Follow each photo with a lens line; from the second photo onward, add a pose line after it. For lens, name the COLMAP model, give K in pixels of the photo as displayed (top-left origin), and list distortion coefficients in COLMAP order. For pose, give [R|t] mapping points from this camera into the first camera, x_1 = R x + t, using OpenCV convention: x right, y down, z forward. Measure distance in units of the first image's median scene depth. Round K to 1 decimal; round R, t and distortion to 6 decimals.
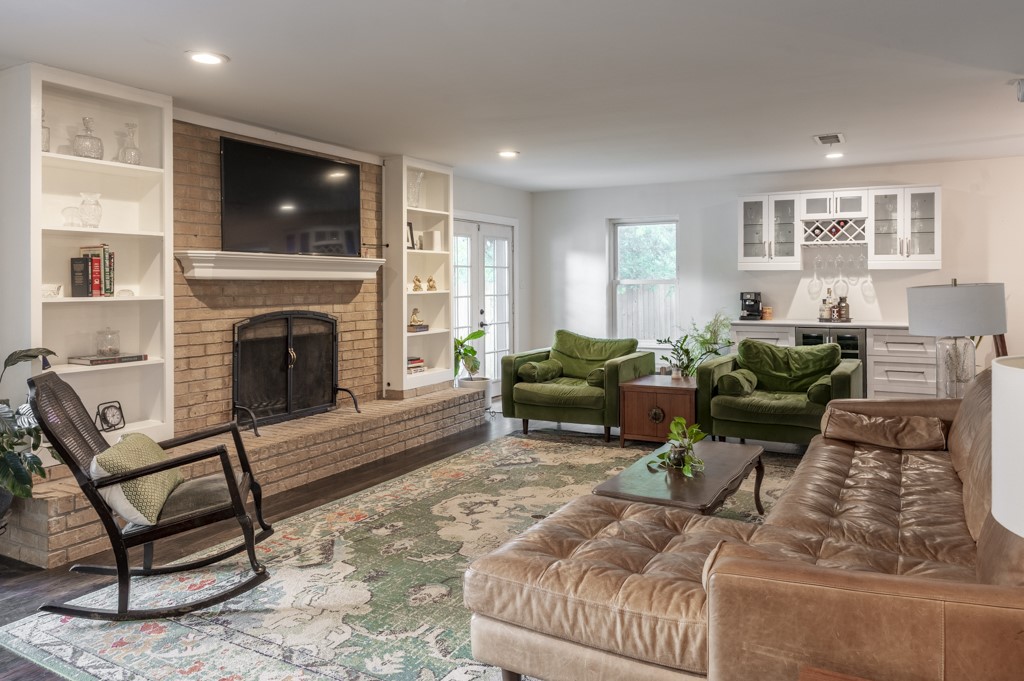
lens RADIAL K [[701.9, 0, 528.8], [0, 701.9, 312.9], [0, 0, 1]] dist [-0.010878, -0.001824]
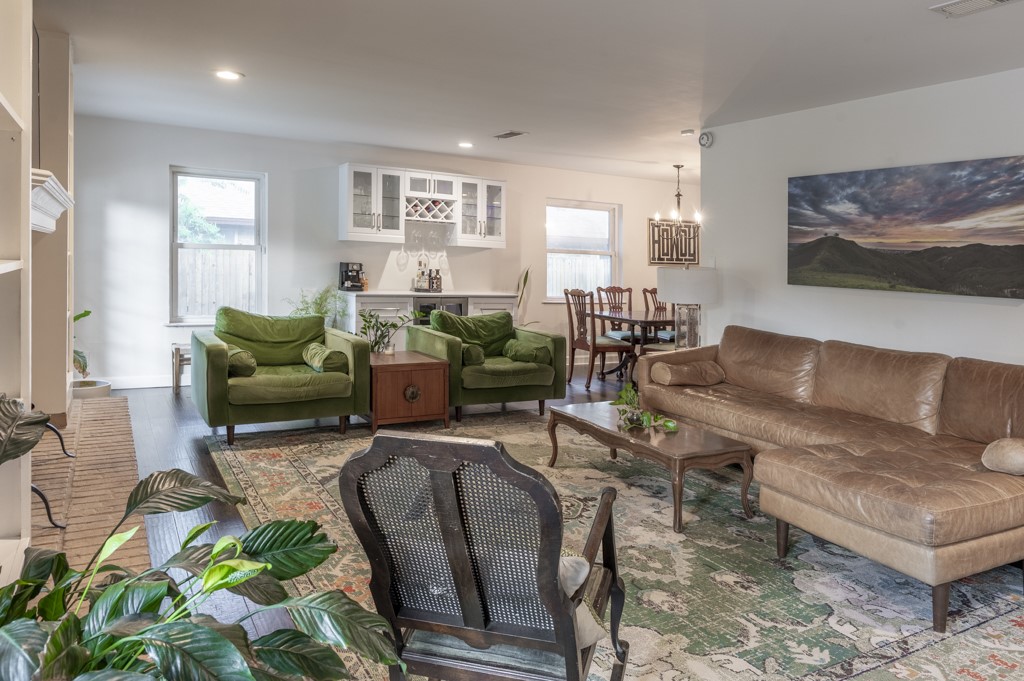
lens RADIAL K [[715.3, 0, 511.1], [0, 715.3, 291.7], [0, 0, 1]] dist [-0.008187, 0.000661]
pose [[0.538228, -0.014374, 0.842677, -0.443389], [-0.006018, 0.999764, 0.020897, -0.011859], [-0.842778, -0.016319, 0.538014, 0.283253]]
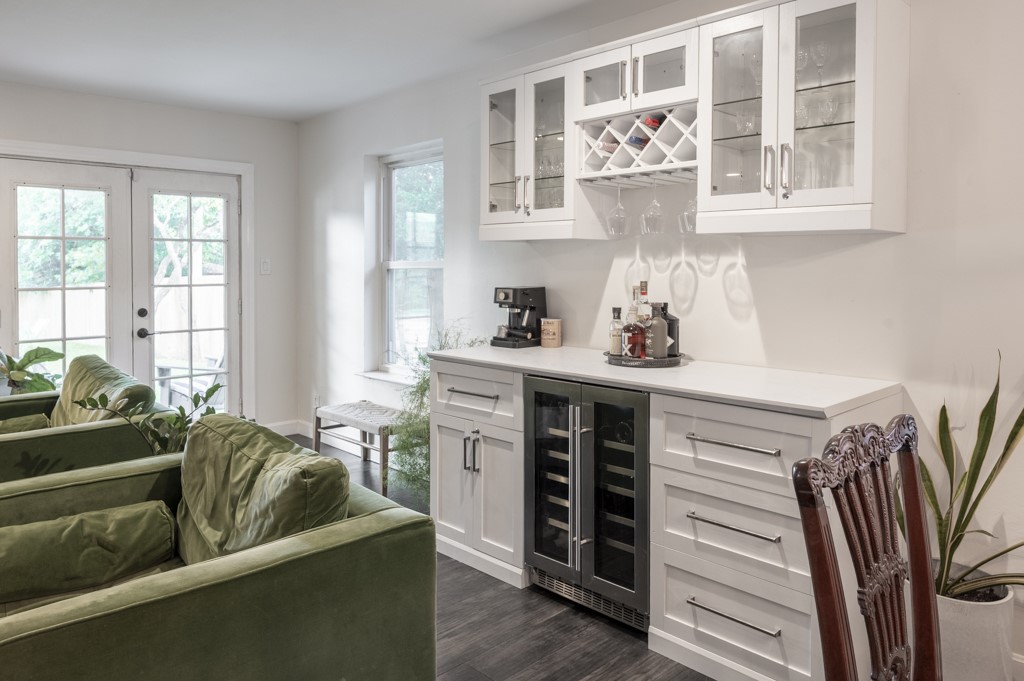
lens RADIAL K [[715.3, 0, 511.1], [0, 715.3, 291.7], [0, 0, 1]] dist [-0.008187, 0.000661]
pose [[0.950301, 0.016301, -0.310907, 0.494341], [-0.019221, 0.999795, -0.006330, -0.025097], [0.310740, 0.011991, 0.950419, 0.577619]]
